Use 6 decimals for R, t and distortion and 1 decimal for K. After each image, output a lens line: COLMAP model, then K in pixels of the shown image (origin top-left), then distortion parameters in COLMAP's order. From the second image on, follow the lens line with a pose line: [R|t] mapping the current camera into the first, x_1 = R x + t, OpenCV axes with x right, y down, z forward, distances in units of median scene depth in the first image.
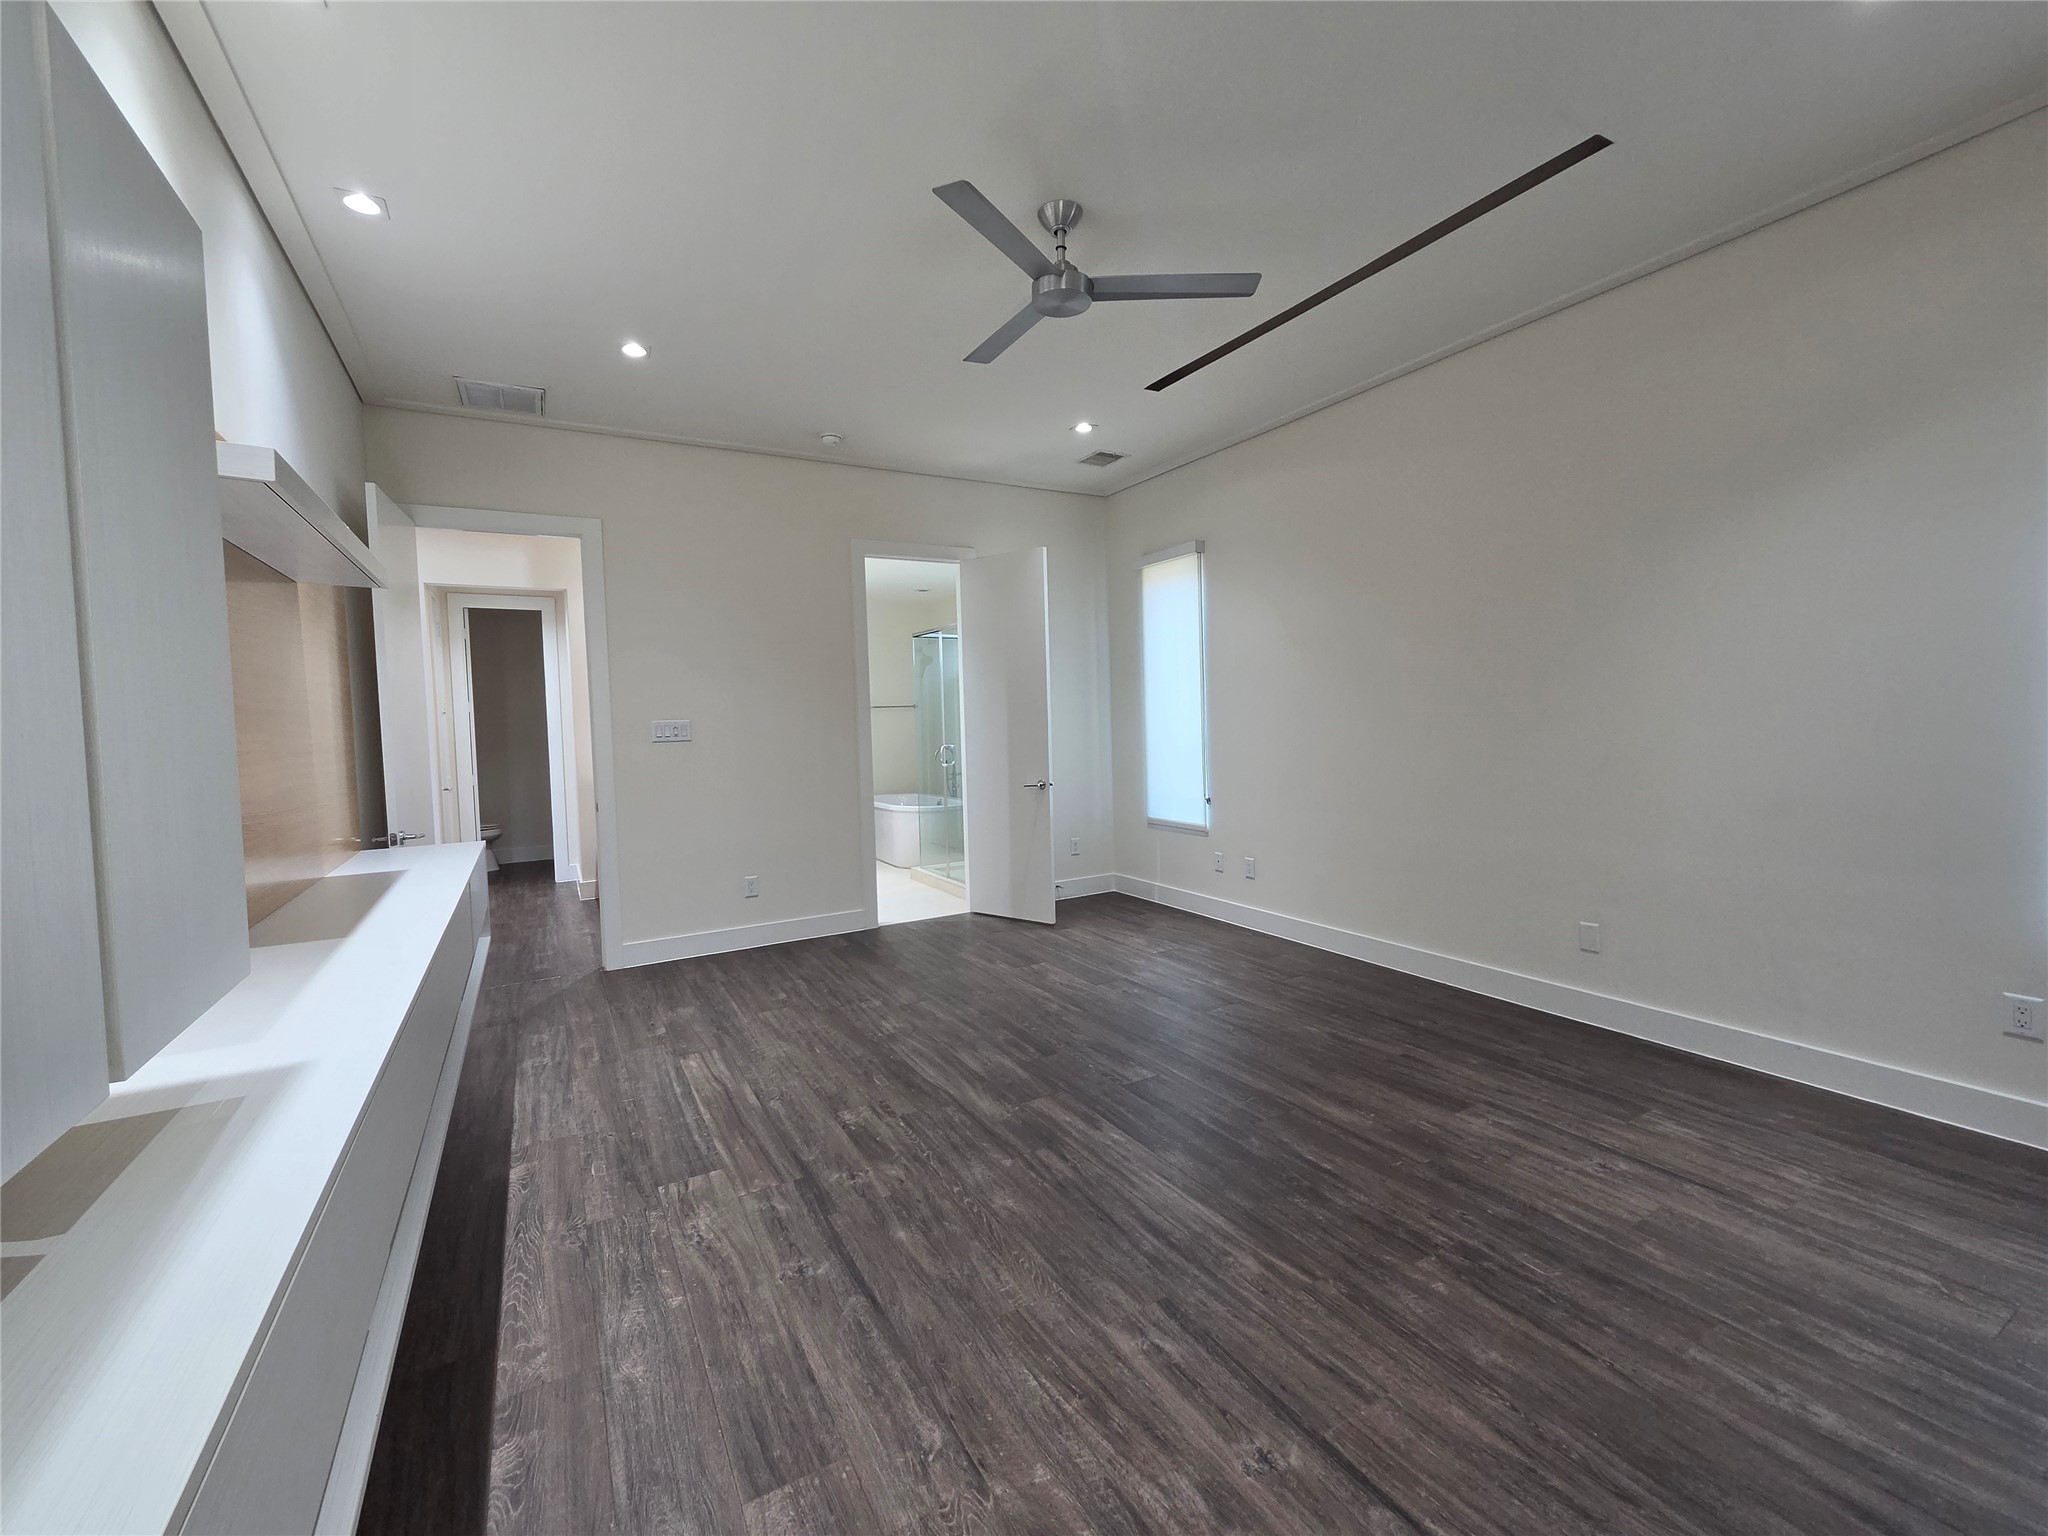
lens RADIAL K [[839.5, 0, 1014.8], [0, 839.5, 757.0], [0, 0, 1]] dist [0.002277, -0.001032]
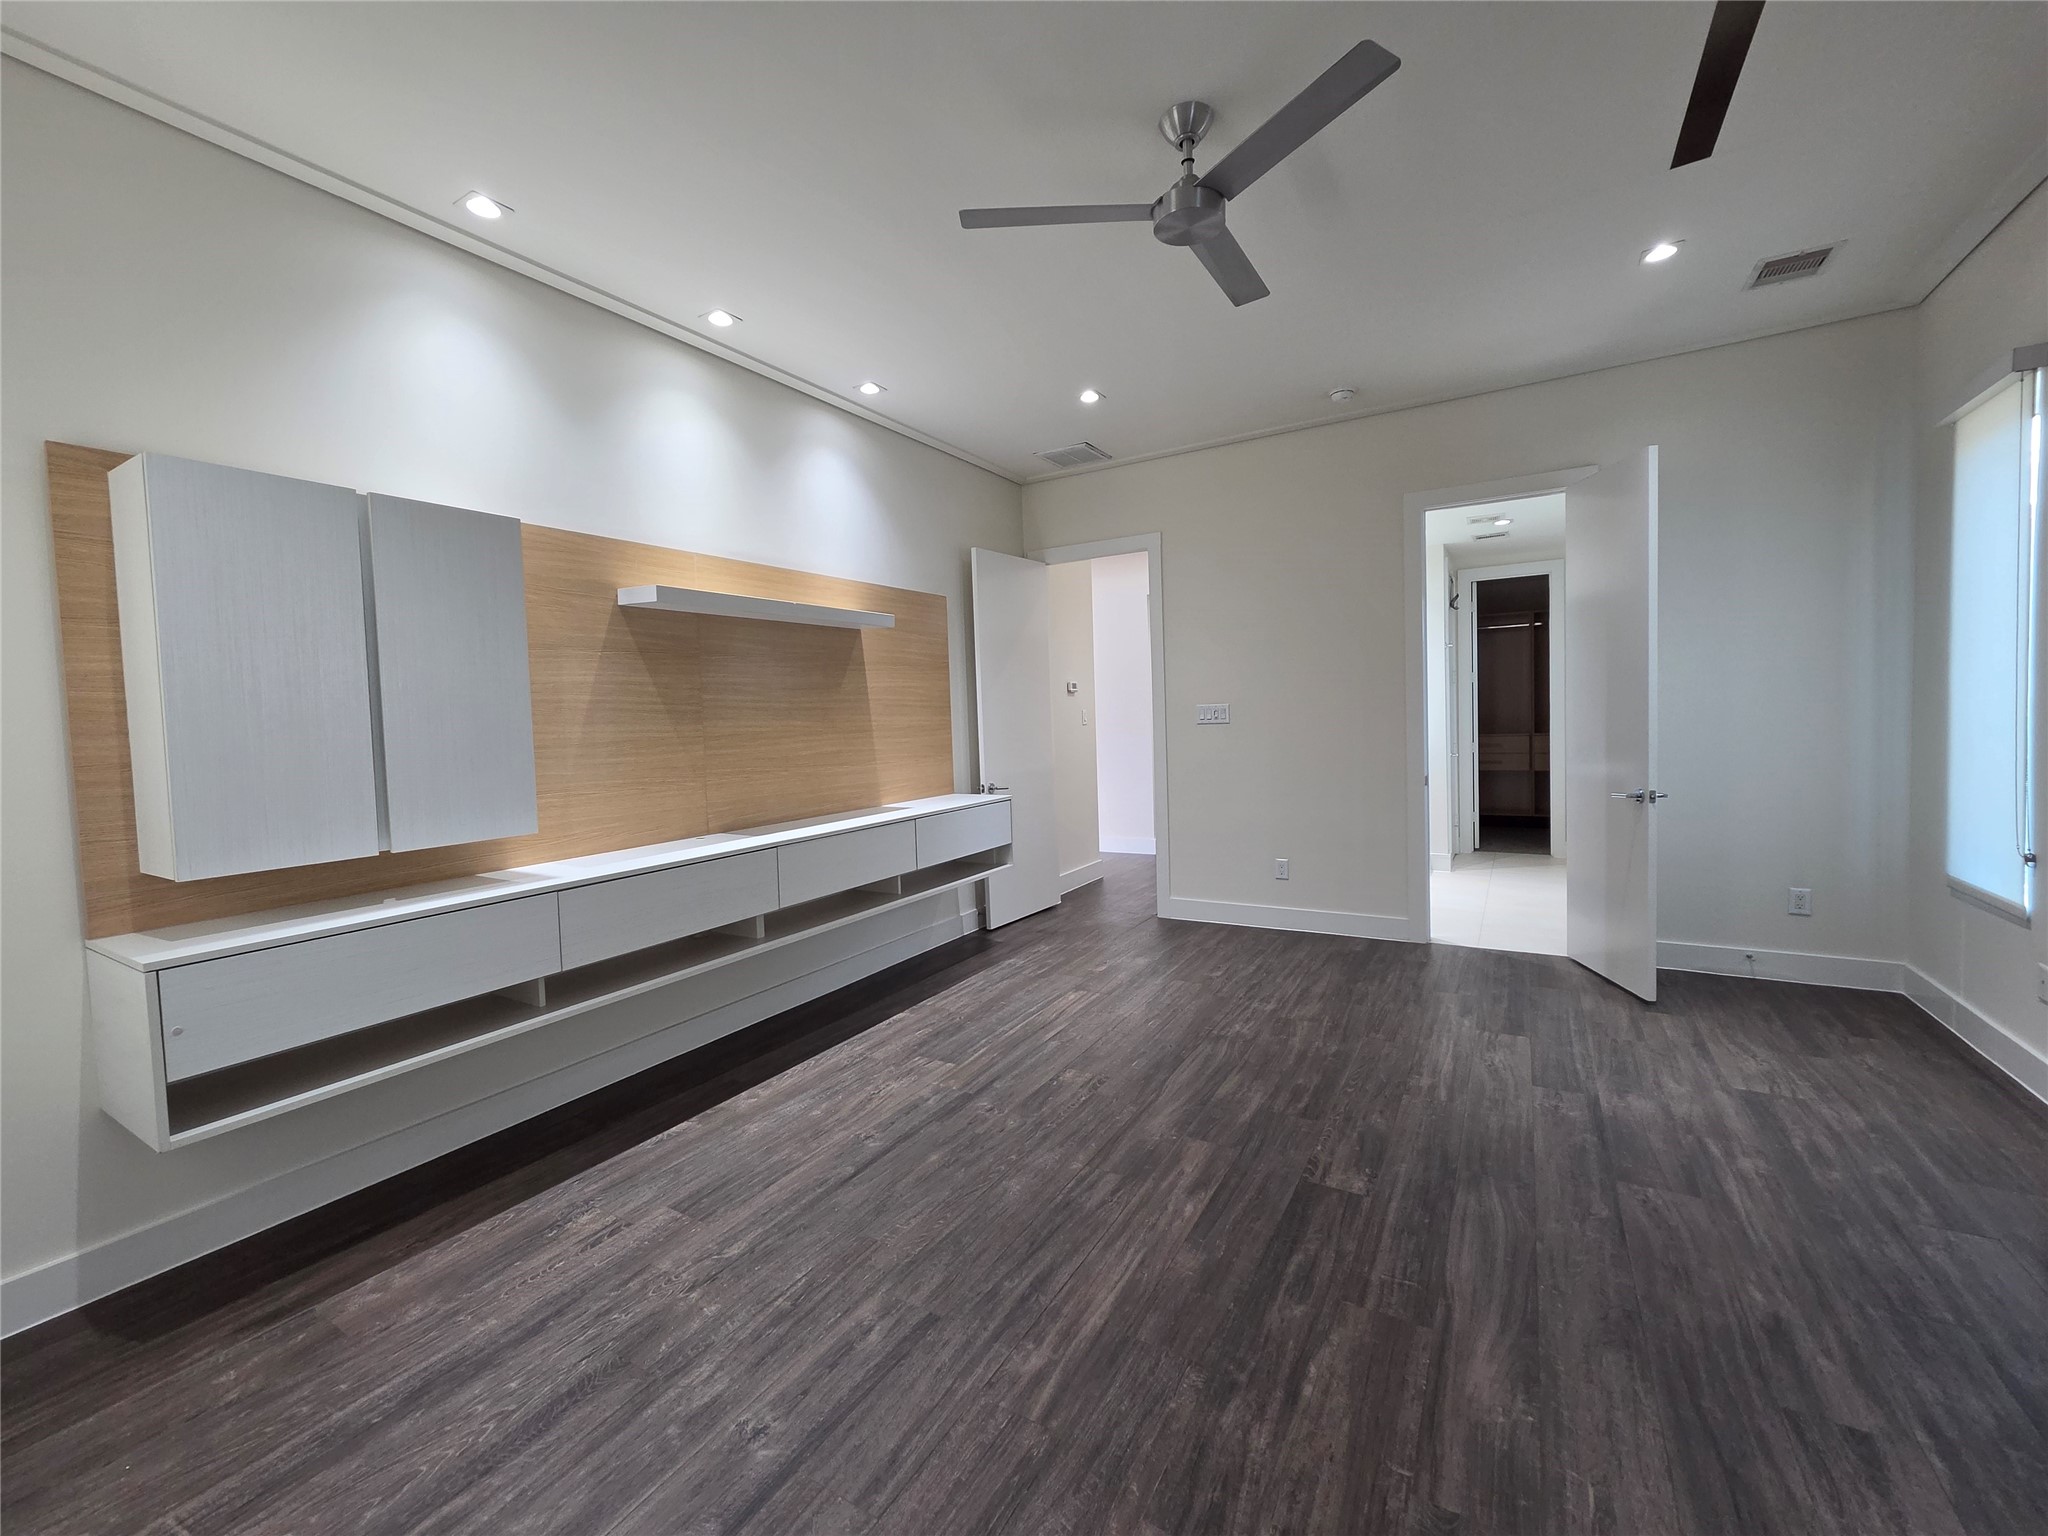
lens RADIAL K [[839.5, 0, 1014.8], [0, 839.5, 757.0], [0, 0, 1]] dist [0.002277, -0.001032]
pose [[0.488717, 0.055448, -0.870678, 0.736811], [-0.023132, 0.998451, 0.050601, -0.042773], [0.872136, -0.004589, 0.489243, 0.424836]]
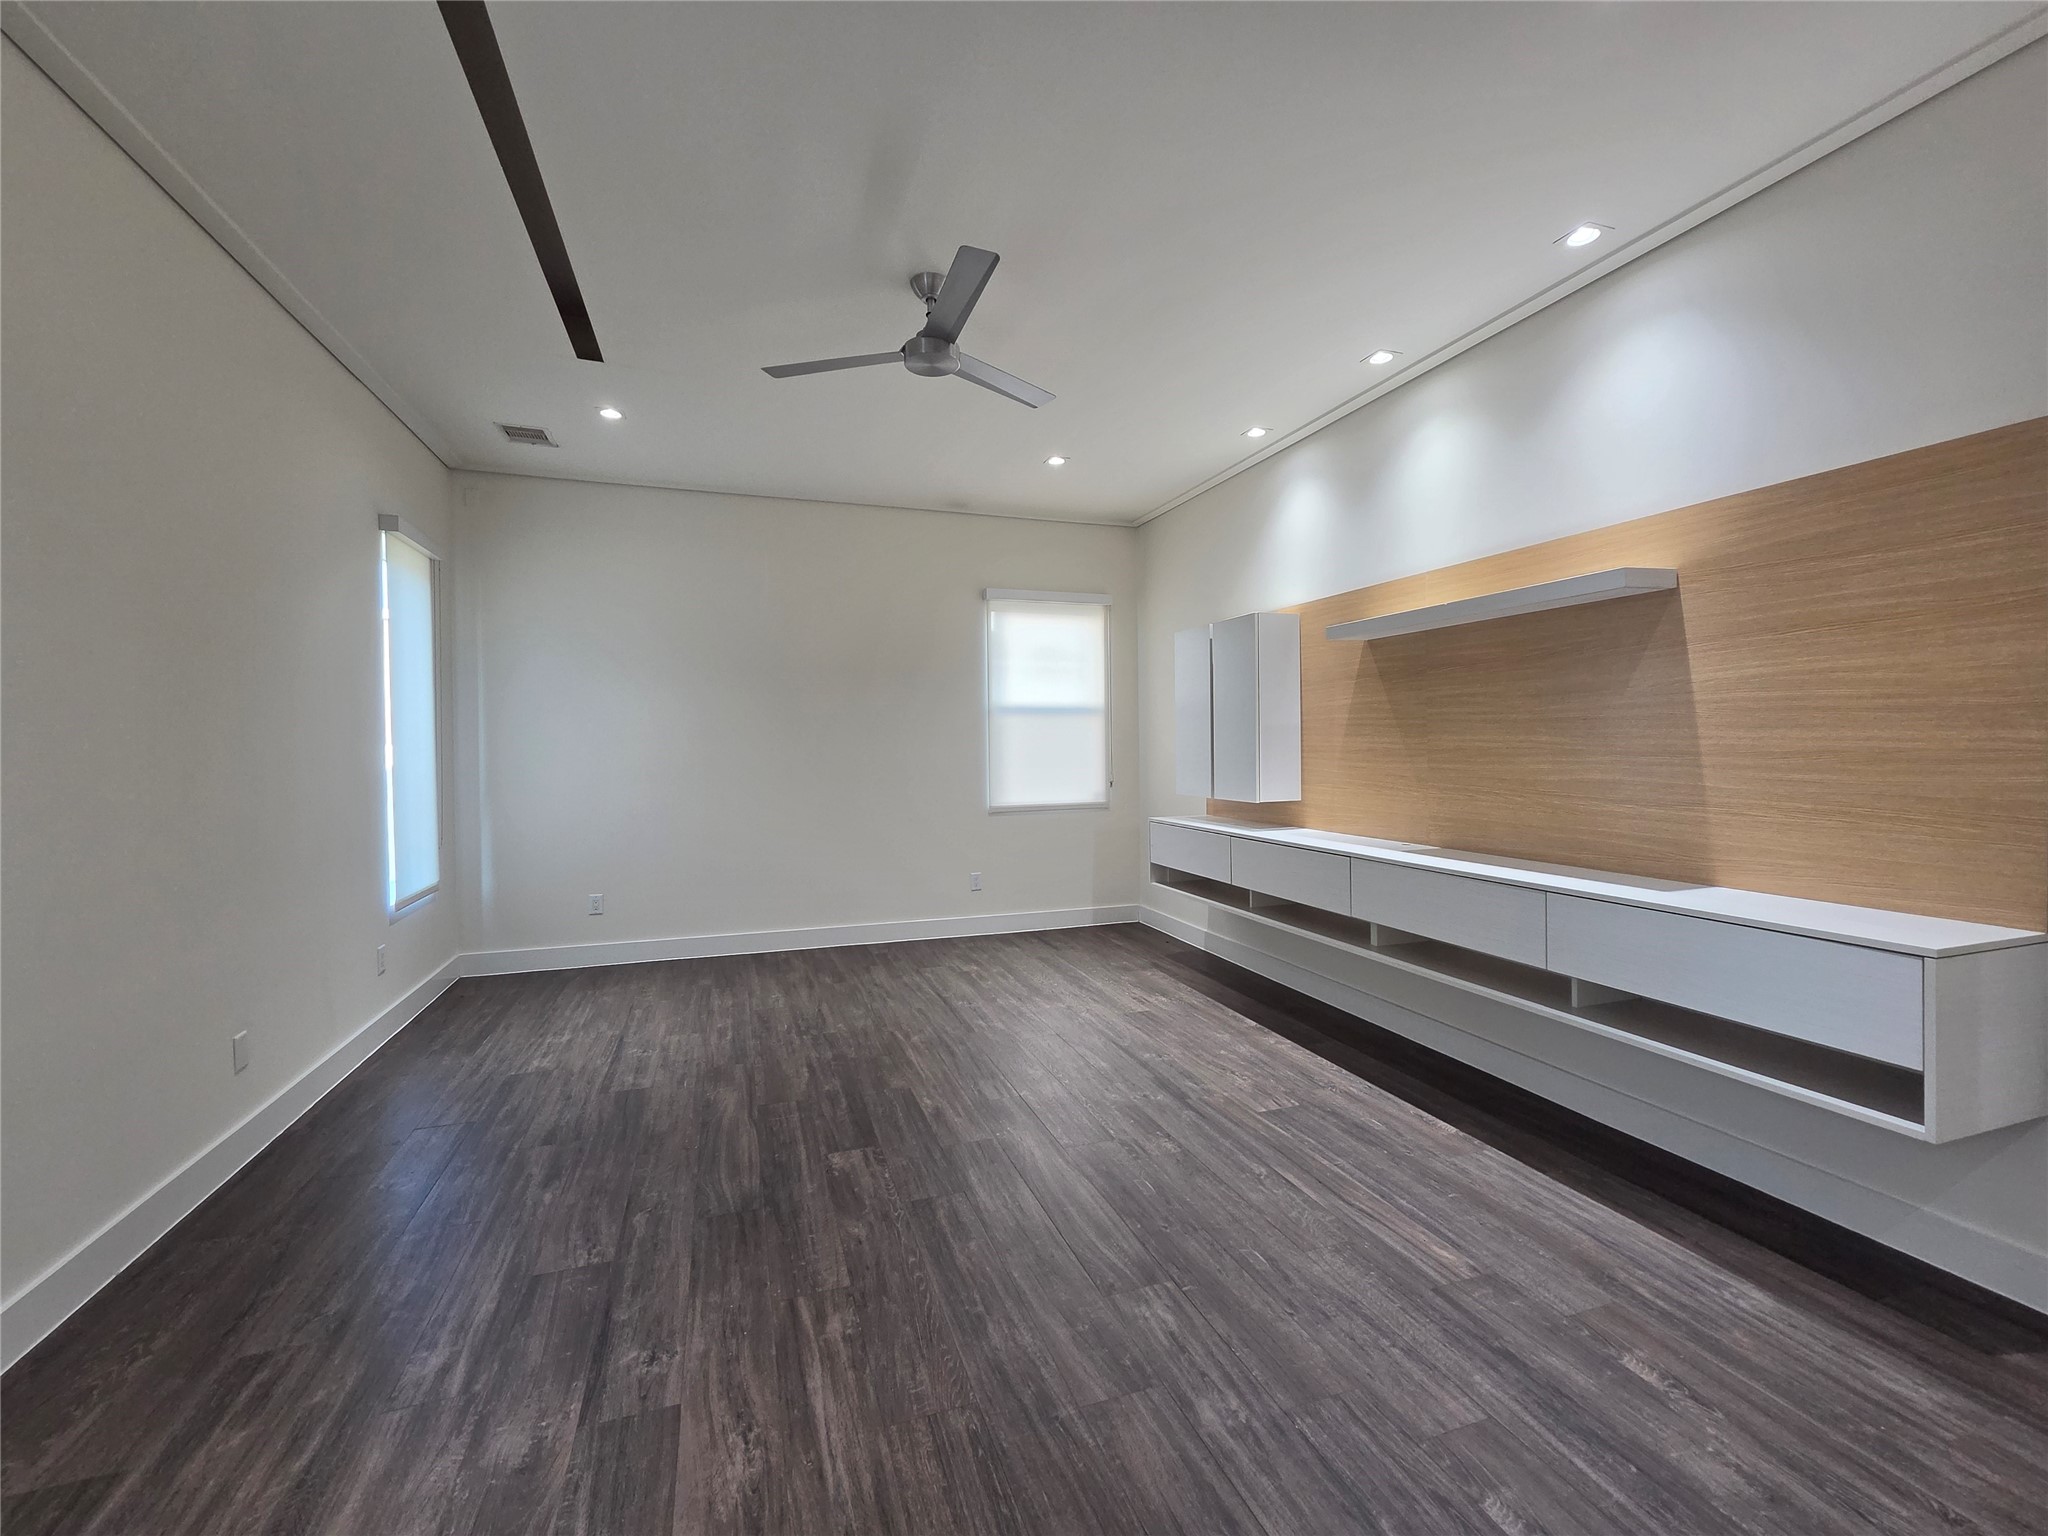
lens RADIAL K [[839.5, 0, 1014.8], [0, 839.5, 757.0], [0, 0, 1]] dist [0.002277, -0.001032]
pose [[-0.981651, 0.033605, 0.187700, -0.233650], [0.045374, 0.997240, 0.058762, -0.093746], [-0.185207, 0.066200, -0.980467, 2.067294]]
